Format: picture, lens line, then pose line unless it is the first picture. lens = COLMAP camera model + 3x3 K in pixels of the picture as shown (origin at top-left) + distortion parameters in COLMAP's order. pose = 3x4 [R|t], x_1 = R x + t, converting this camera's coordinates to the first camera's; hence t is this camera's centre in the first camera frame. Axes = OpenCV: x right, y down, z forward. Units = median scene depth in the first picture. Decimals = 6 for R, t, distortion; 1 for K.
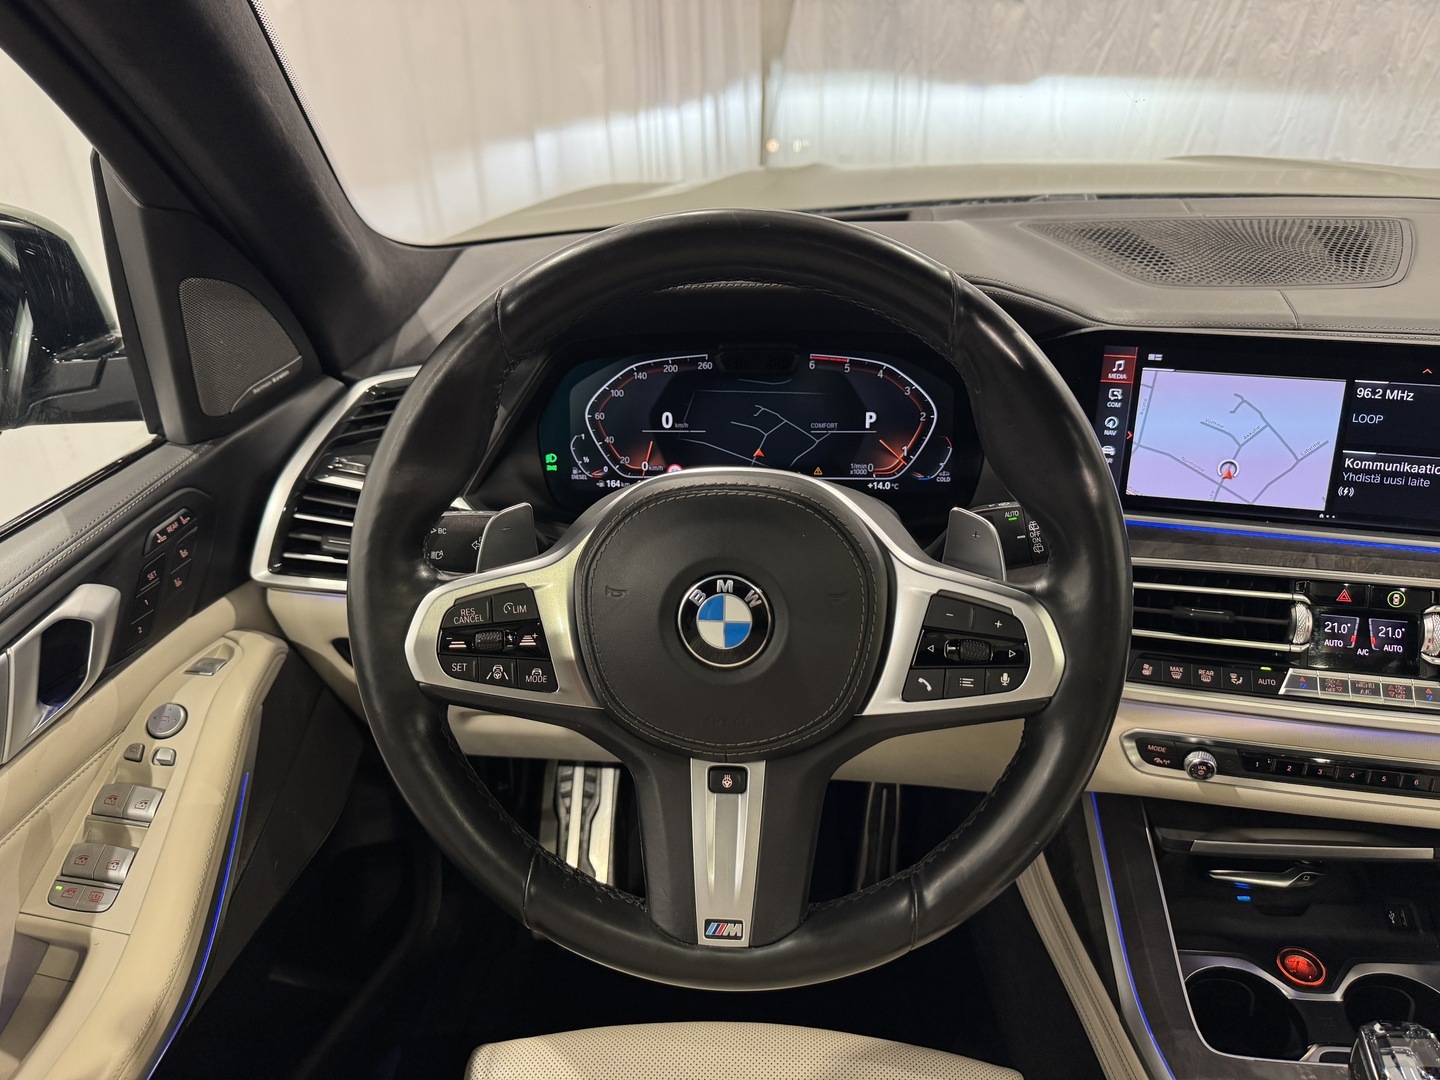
lens RADIAL K [[1023.3, 0, 704.8], [0, 1023.3, 540.3], [0, 0, 1]] dist [0.034473, -0.044698]
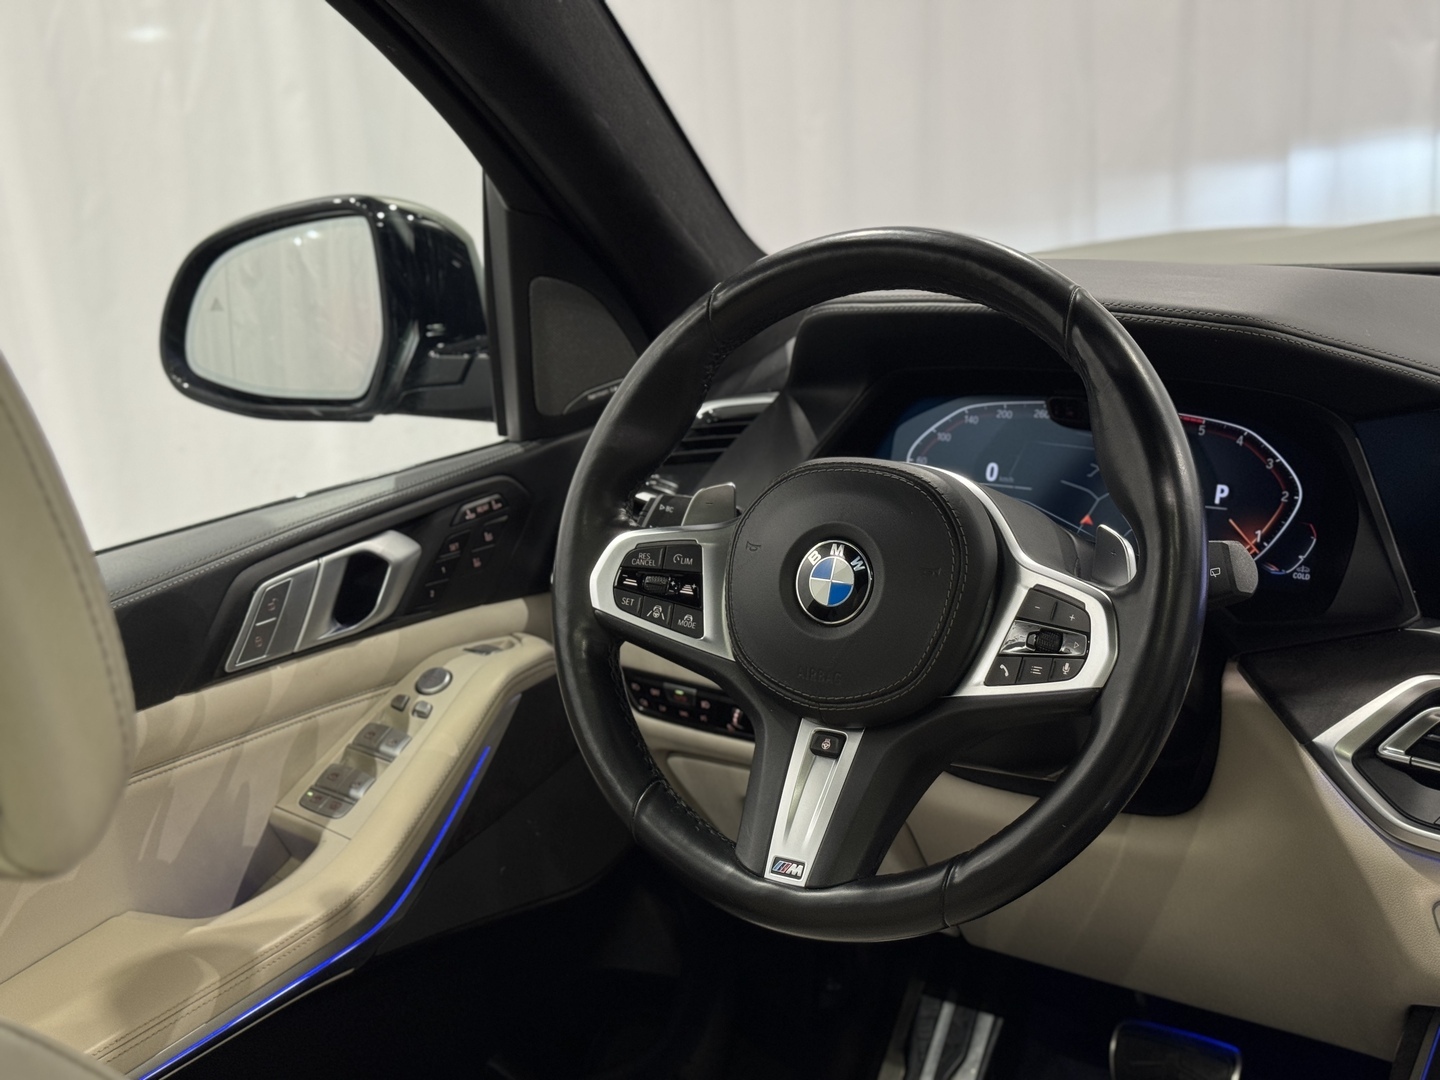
lens RADIAL K [[2029.6, 0, 724.4], [0, 2029.6, 545.1], [0, 0, 1]] dist [0.126223, 0.000000]
pose [[0.881224, 0.116858, -0.458026, 0.624238], [-0.198915, 0.970666, -0.135055, 0.245845], [0.428809, 0.210122, 0.878619, -0.669343]]
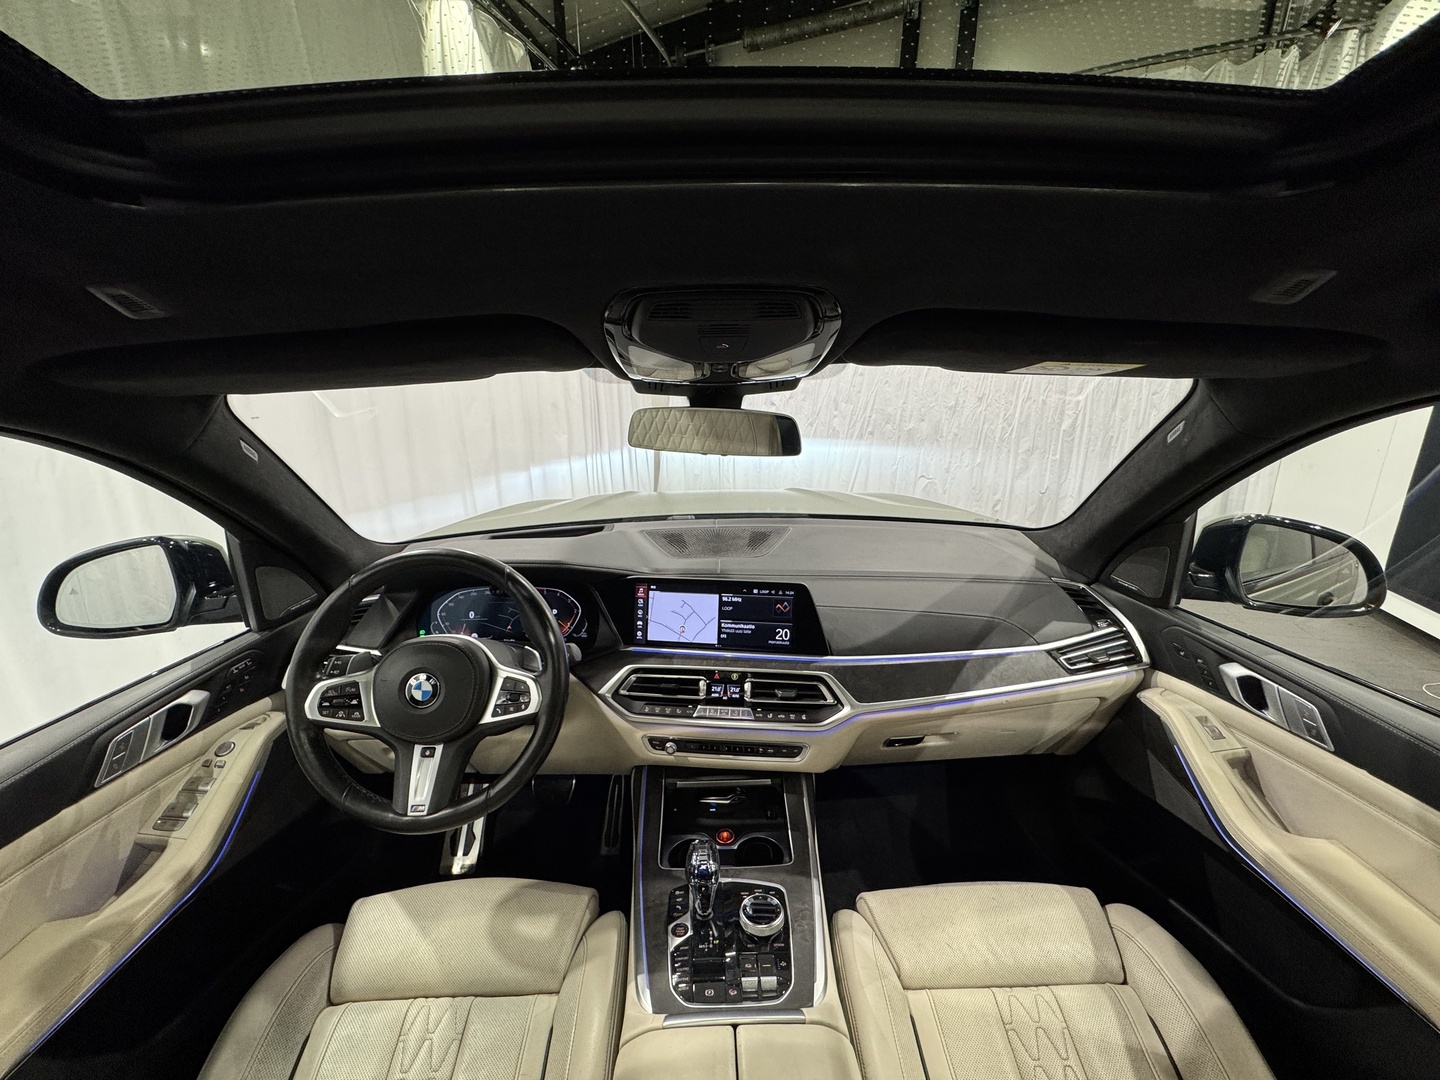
lens RADIAL K [[574.6, 0, 717.2], [0, 574.6, 538.8], [0, 0, 1]] dist [0.002269, -0.000372]
pose [[0.994968, -0.016008, 0.098904, 0.464021], [0.038095, 0.973457, -0.225679, 0.042153], [-0.092666, 0.228312, 0.969168, -0.486149]]
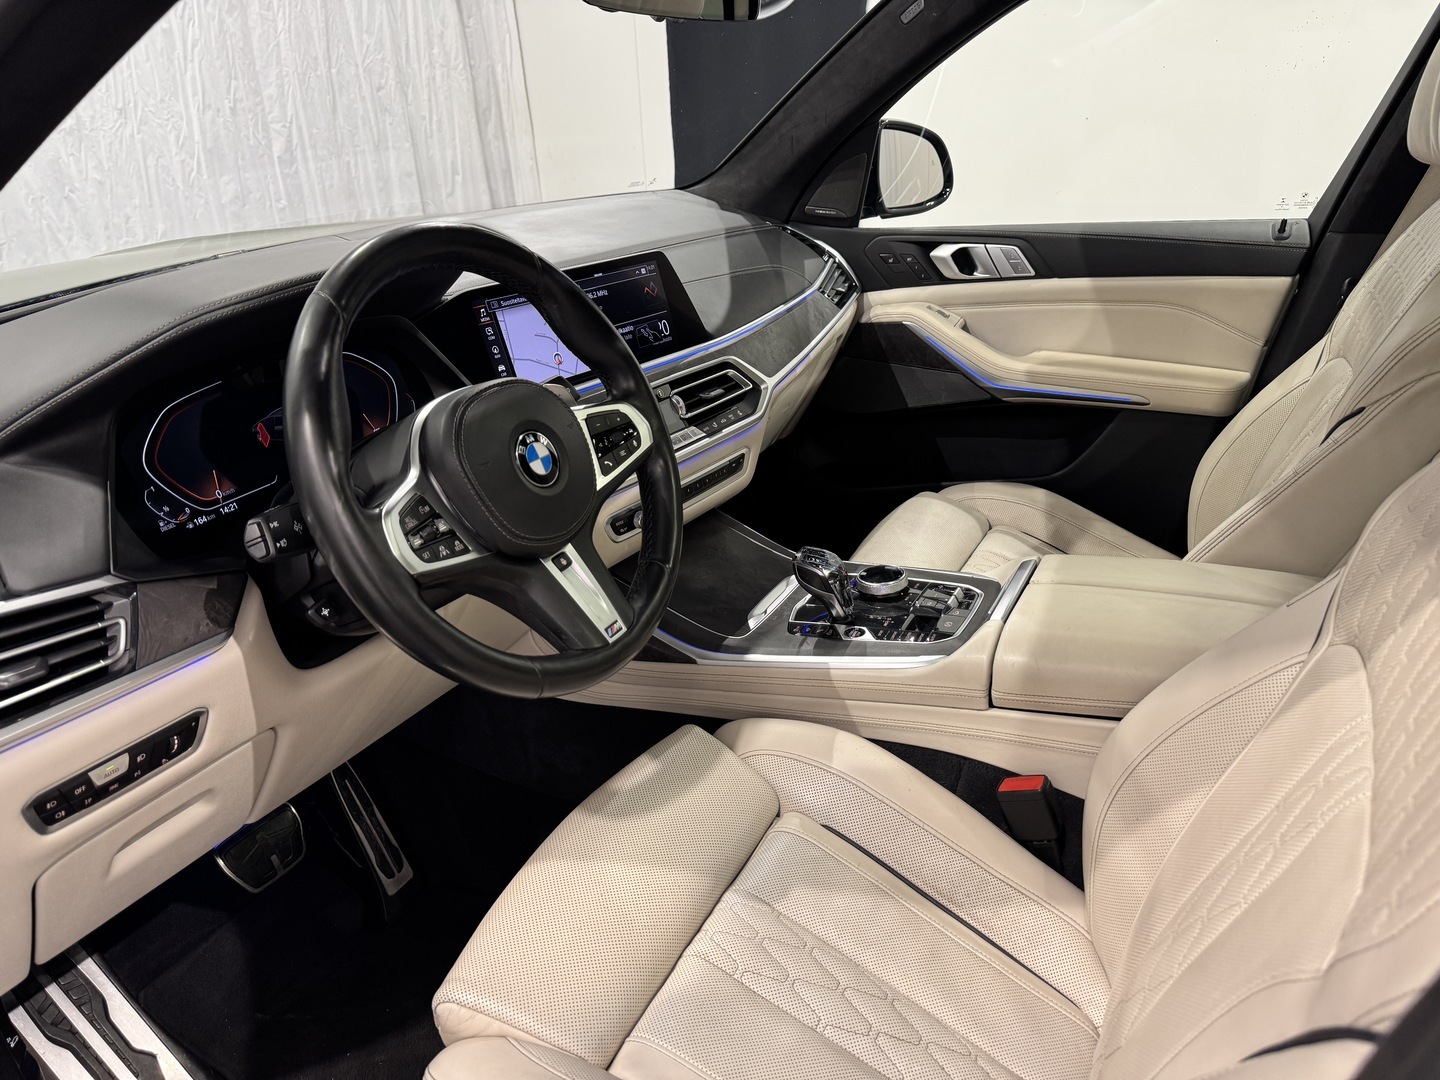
lens RADIAL K [[1105.8, 0, 725.7], [0, 1105.8, 549.4], [0, 0, 1]] dist [0.005260, -0.016786]
pose [[0.391243, -0.355556, 0.848828, -1.003554], [0.463315, 0.873036, 0.152145, 0.057654], [-0.795153, 0.333749, 0.506304, -0.015426]]
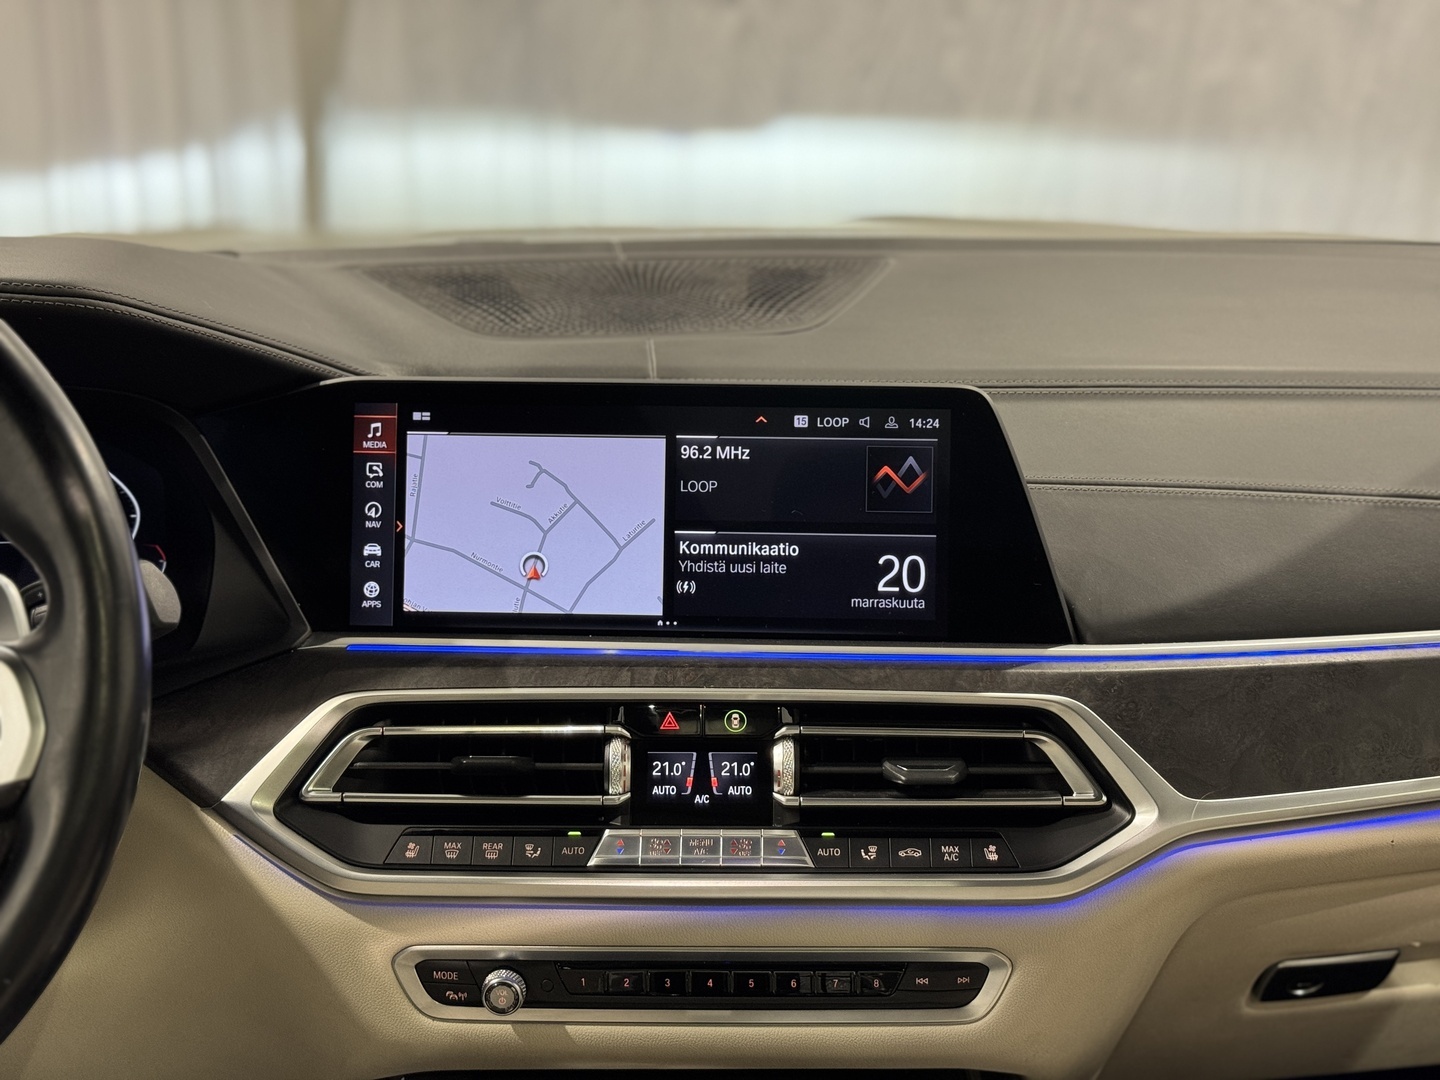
lens RADIAL K [[2029.6, 0, 717.5], [0, 2029.6, 544.6], [0, 0, 1]] dist [0.126223, 0.000000]
pose [[0.980119, -0.030977, 0.195979, 0.365208], [0.073922, 0.973636, -0.215799, 0.233094], [-0.184127, 0.225996, 0.956568, -0.376024]]
